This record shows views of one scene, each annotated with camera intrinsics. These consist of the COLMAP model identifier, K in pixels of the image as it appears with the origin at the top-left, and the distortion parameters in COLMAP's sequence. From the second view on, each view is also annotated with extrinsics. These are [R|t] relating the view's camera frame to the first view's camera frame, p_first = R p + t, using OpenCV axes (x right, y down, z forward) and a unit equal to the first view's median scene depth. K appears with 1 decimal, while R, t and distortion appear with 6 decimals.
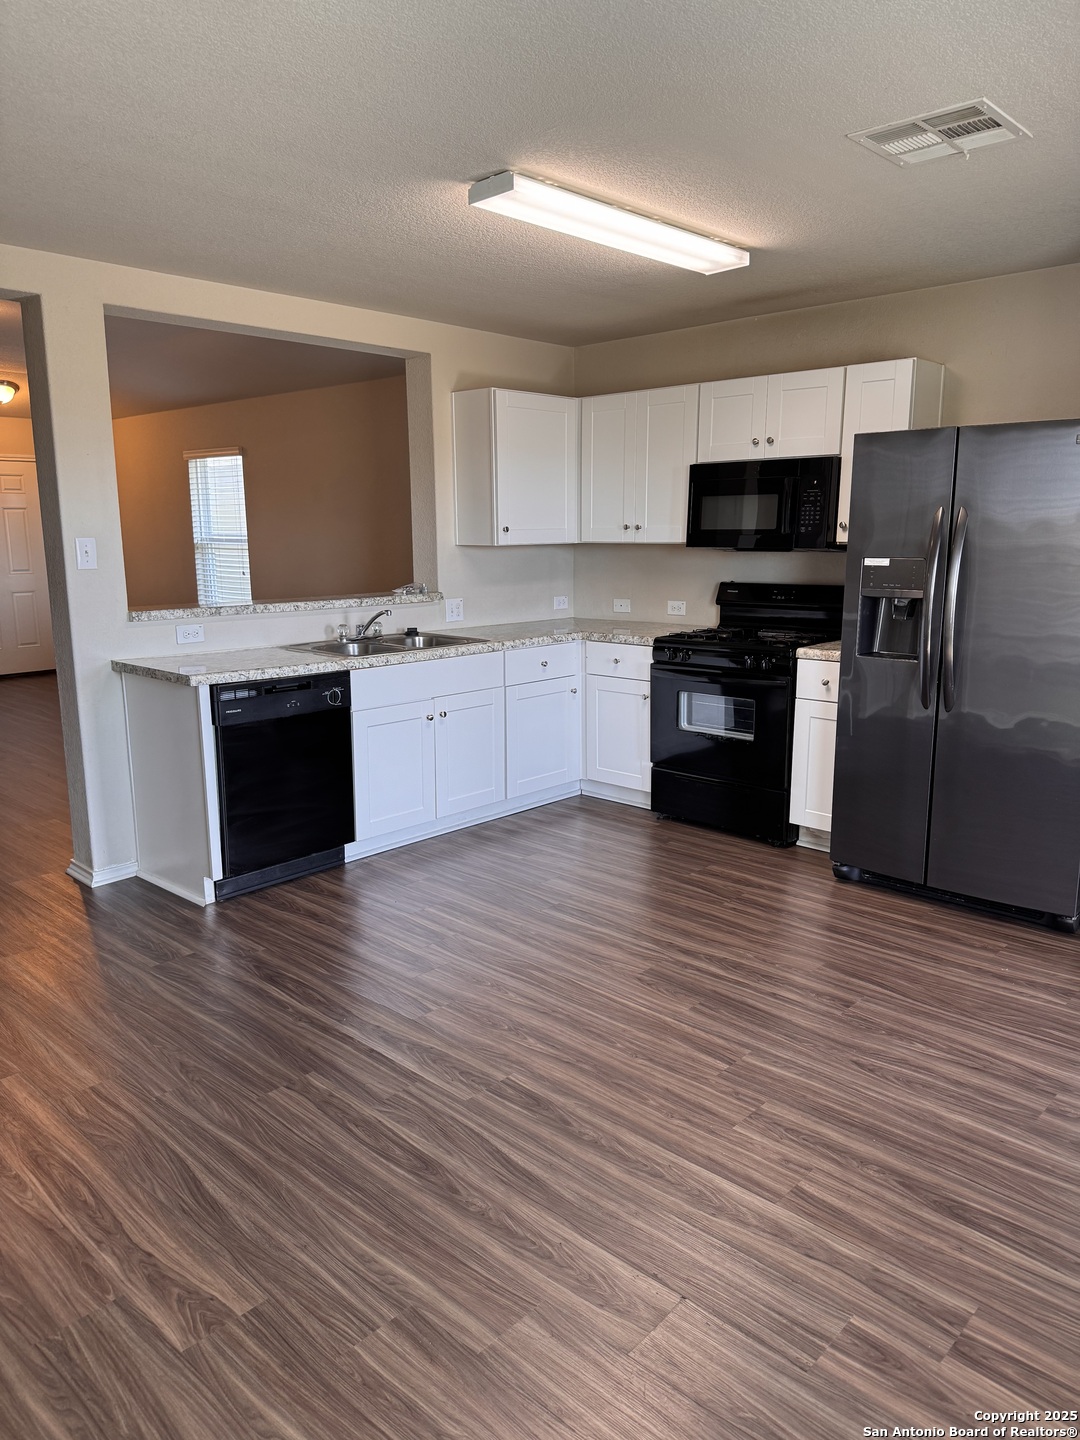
lens RADIAL K [[1002.3, 0, 543.7], [0, 1002.3, 724.7], [0, 0, 1]] dist [0.125466, -0.206704]
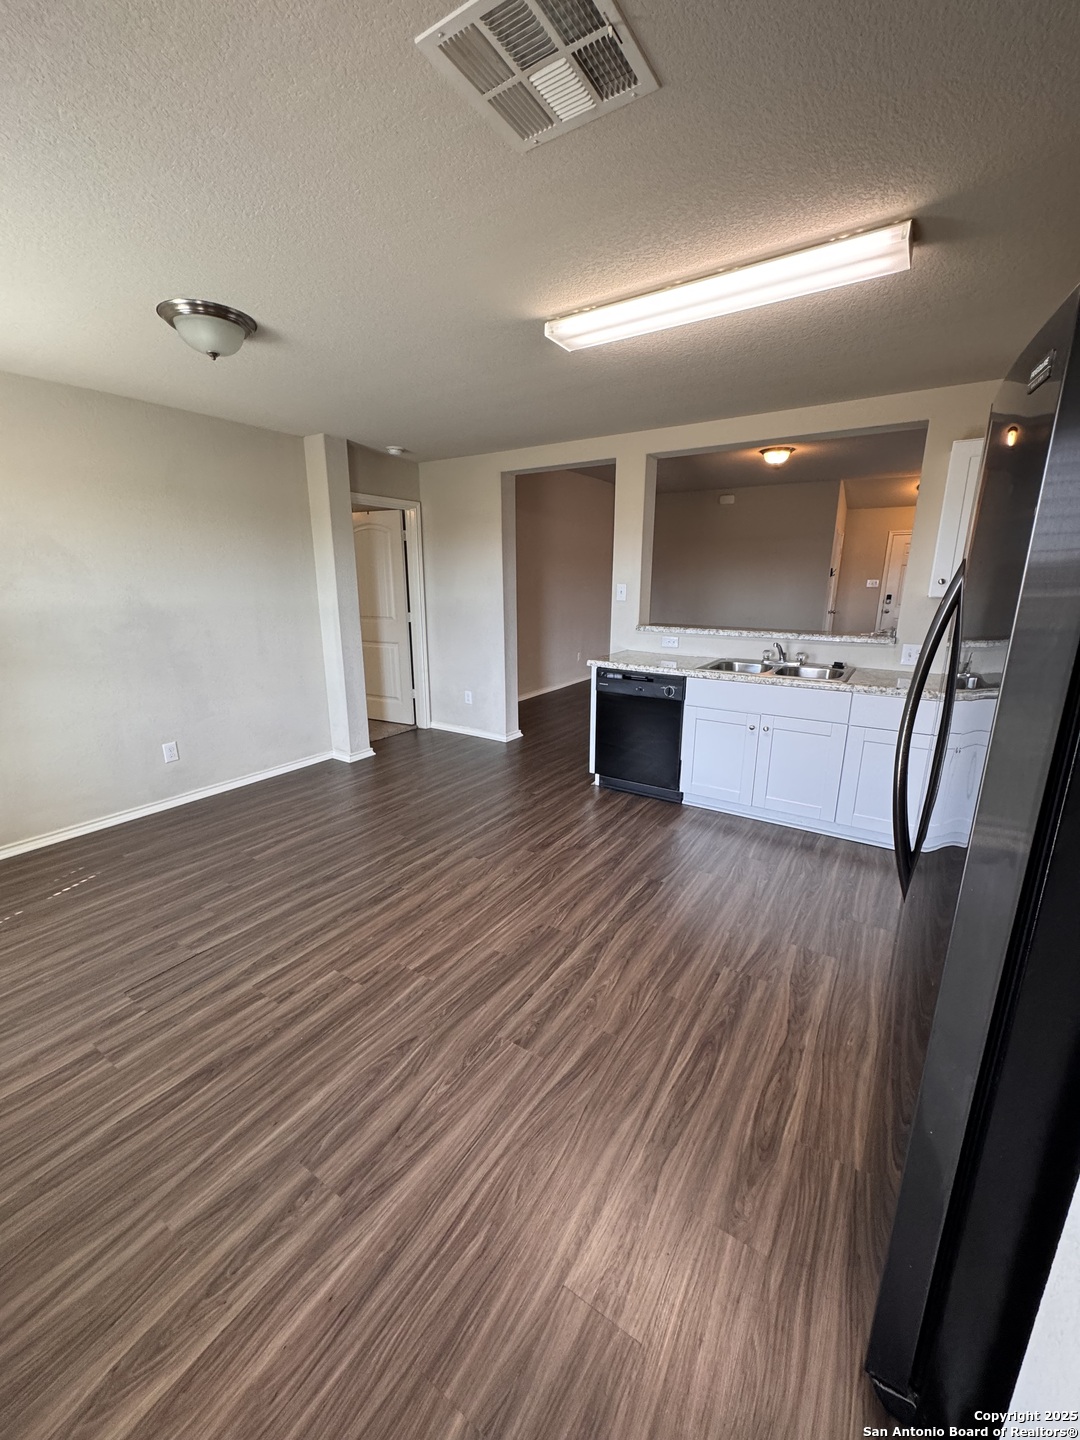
lens RADIAL K [[572.0, 0, 540.0], [0, 572.0, 720.0], [0, 0, 1]] dist [-0.000767, 0.000089]
pose [[0.176834, 0.244438, -0.953404, 0.608616], [-0.191588, 0.958690, 0.210258, -0.134692], [0.965414, 0.145480, 0.216360, 0.654232]]
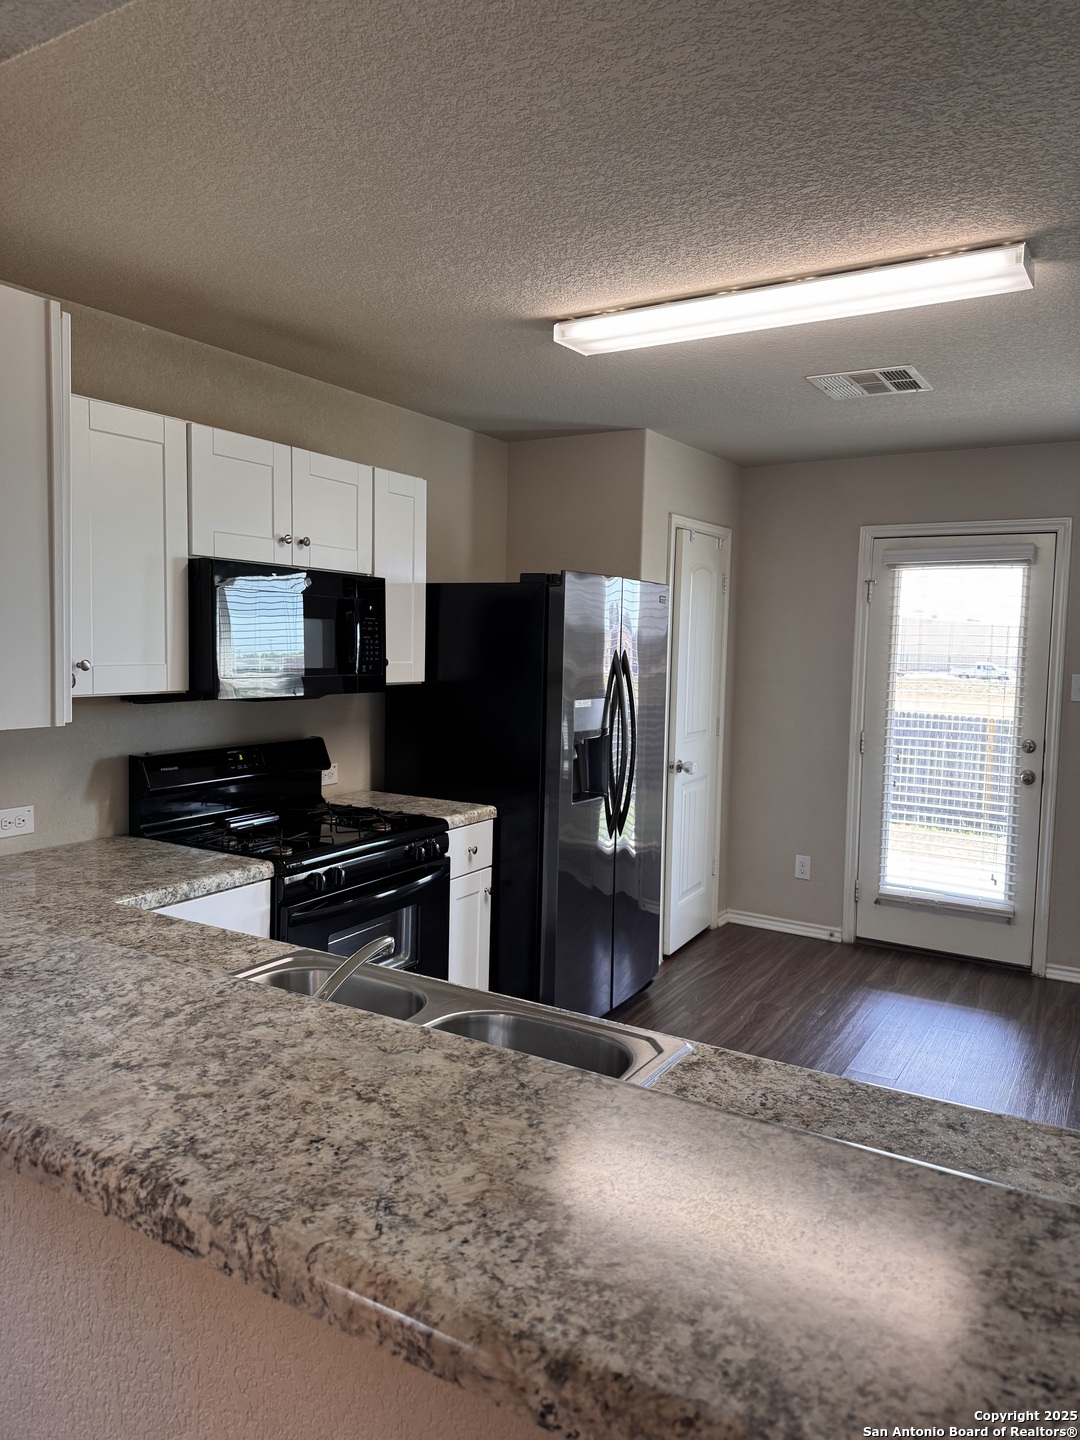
lens RADIAL K [[990.7, 0, 540.5], [0, 990.7, 701.0], [0, 0, 1]] dist [0.101181, -0.194866]
pose [[-0.207159, -0.060720, 0.976421, -0.552813], [0.169918, 0.980669, 0.097035, -0.248238], [-0.963438, 0.186013, -0.192837, 1.166812]]
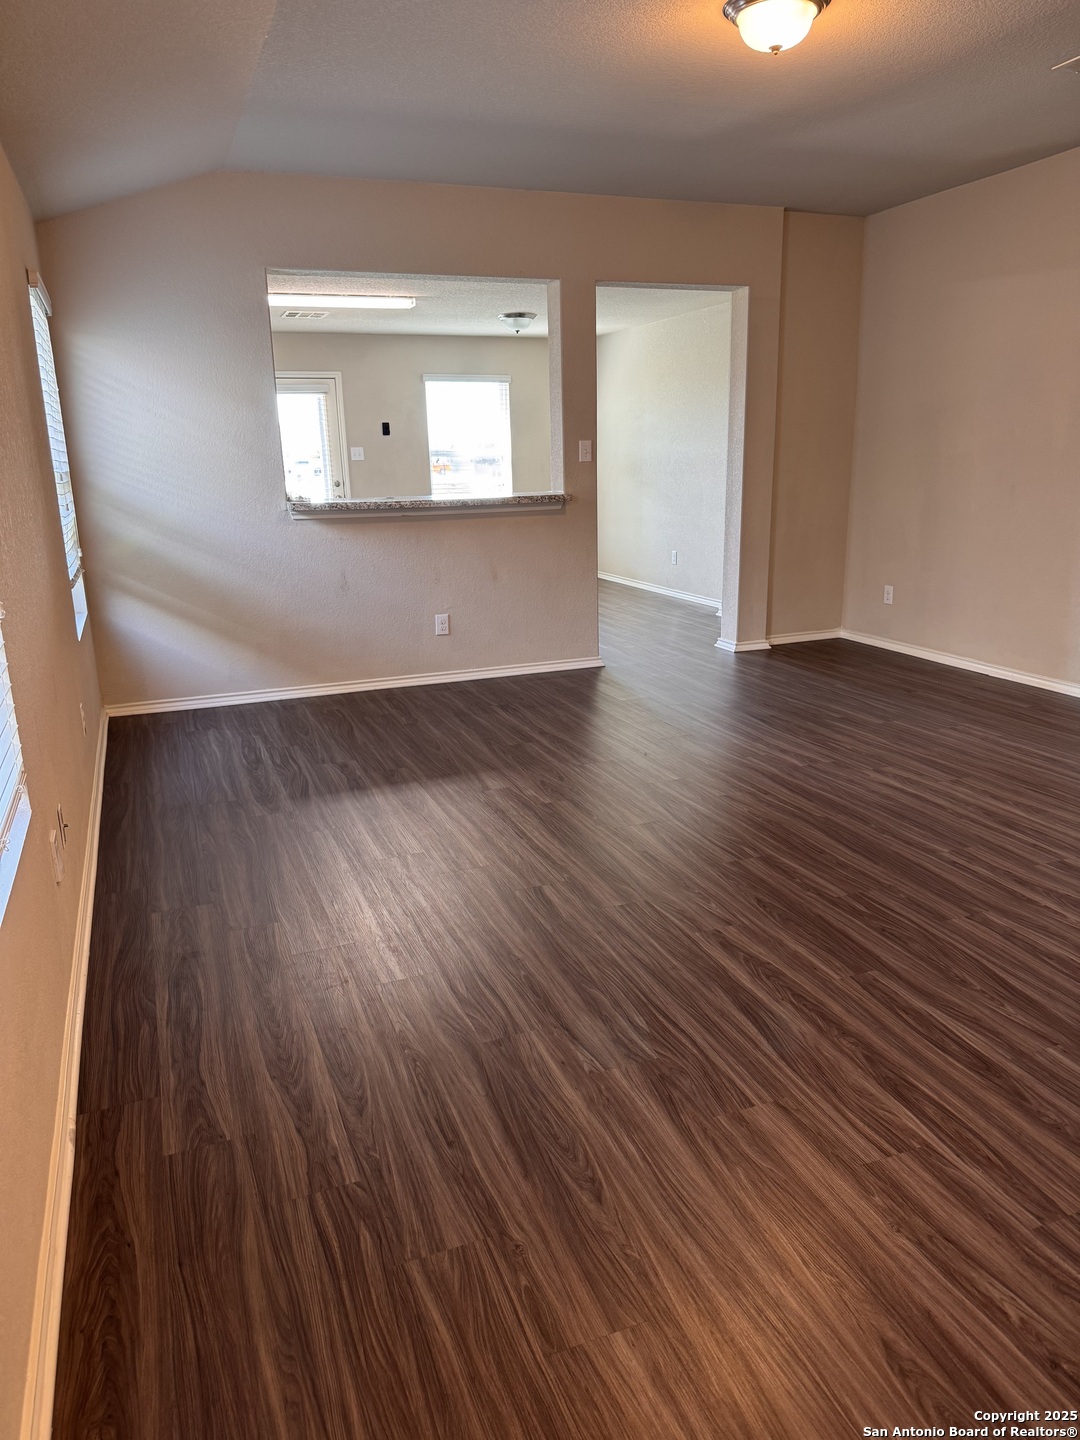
lens RADIAL K [[1002.3, 0, 543.7], [0, 1002.3, 724.7], [0, 0, 1]] dist [0.125466, -0.206704]
pose [[-0.905157, -0.083196, 0.416856, -1.102784], [0.112543, 0.898761, 0.423749, -0.458030], [-0.409908, 0.430473, -0.804157, 2.476540]]
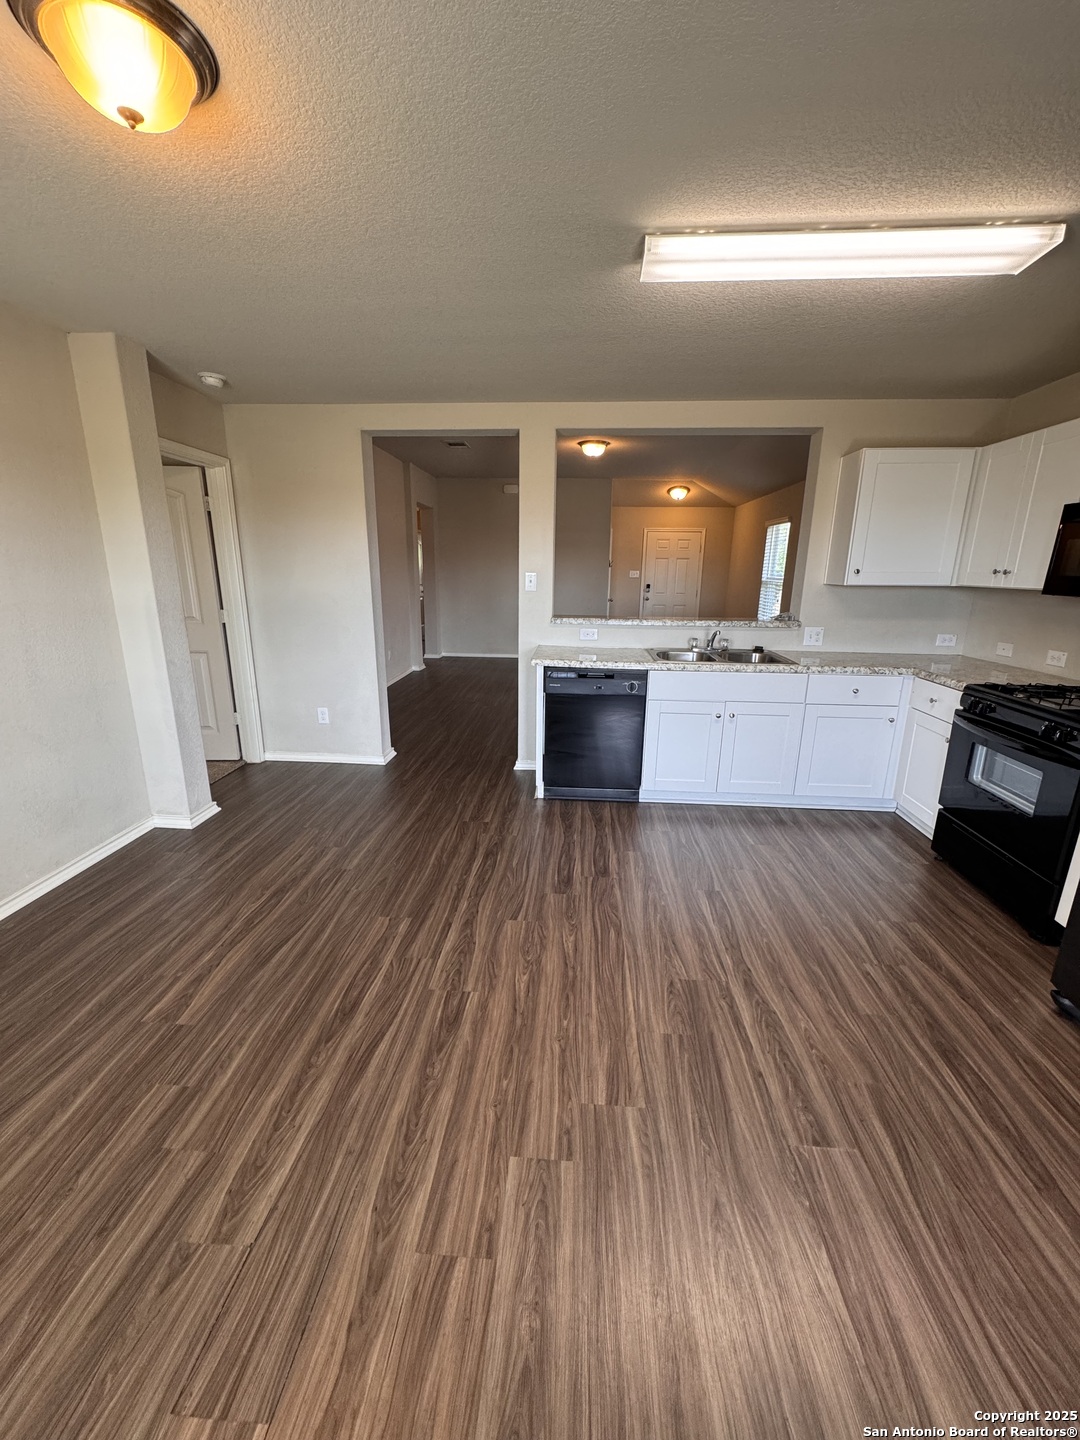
lens RADIAL K [[572.6, 0, 542.8], [0, 572.6, 721.1], [0, 0, 1]] dist [0.000074, 0.000241]
pose [[0.633399, 0.210927, -0.744524, 0.336506], [-0.163905, 0.976873, 0.137311, -0.073701], [0.756268, 0.035059, 0.653323, 0.389709]]
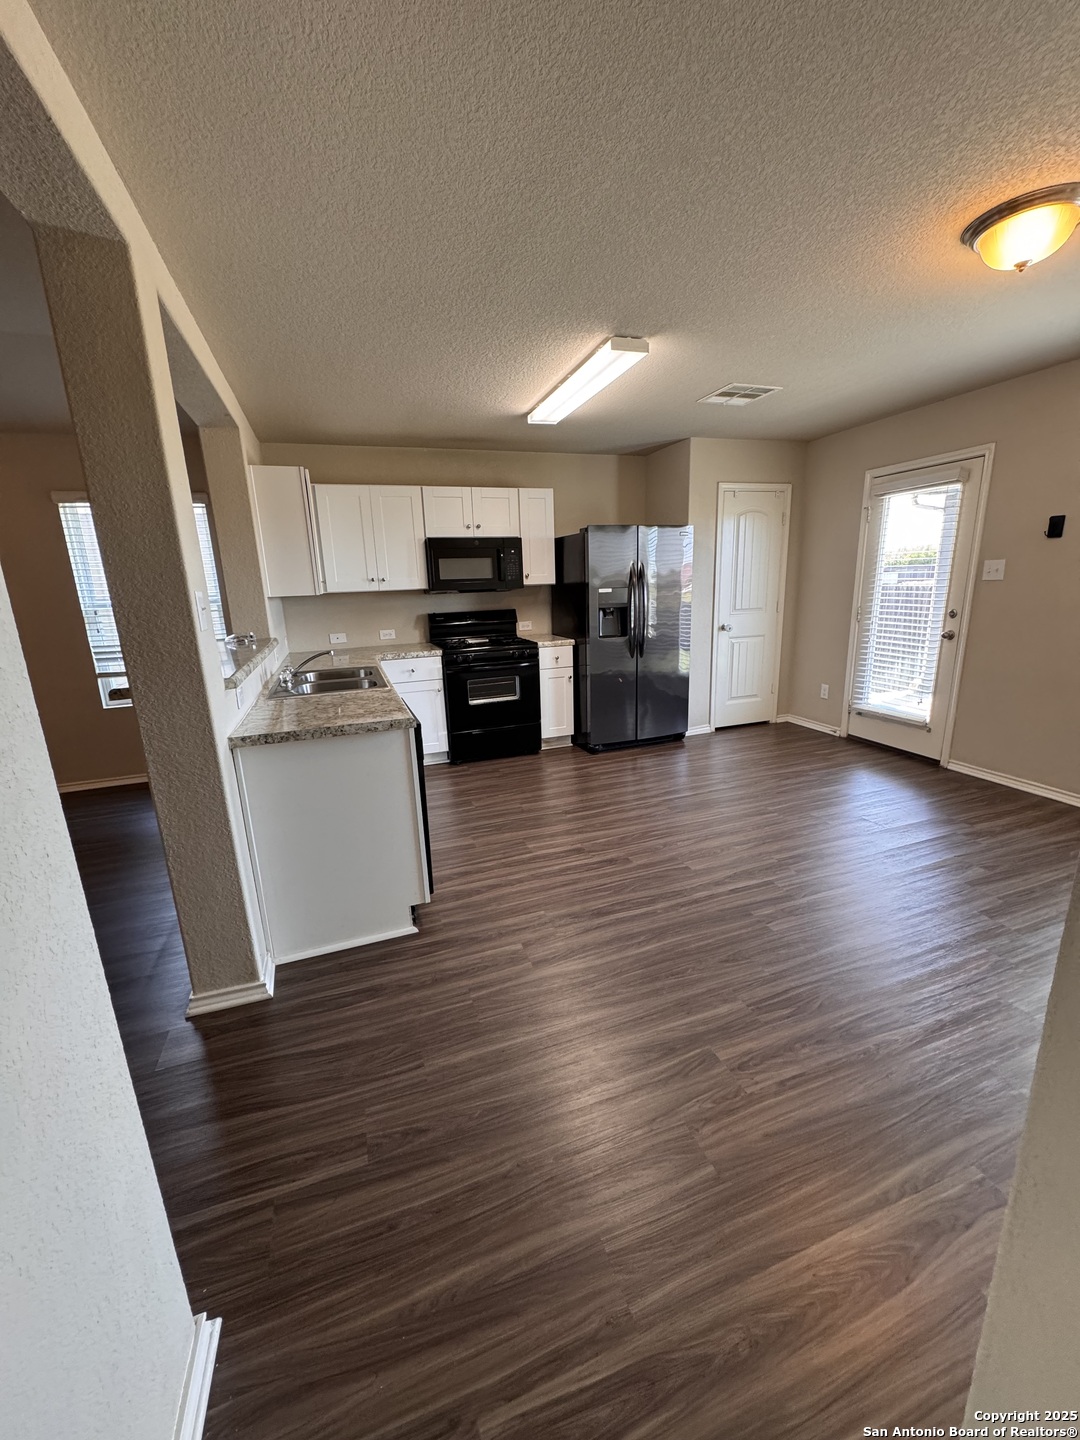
lens RADIAL K [[572.6, 0, 542.8], [0, 572.6, 721.1], [0, 0, 1]] dist [0.000074, 0.000241]
pose [[0.453946, -0.224970, 0.862161, -0.732849], [0.204408, 0.968089, 0.144985, -0.094936], [-0.867266, 0.110417, 0.485446, 0.560561]]
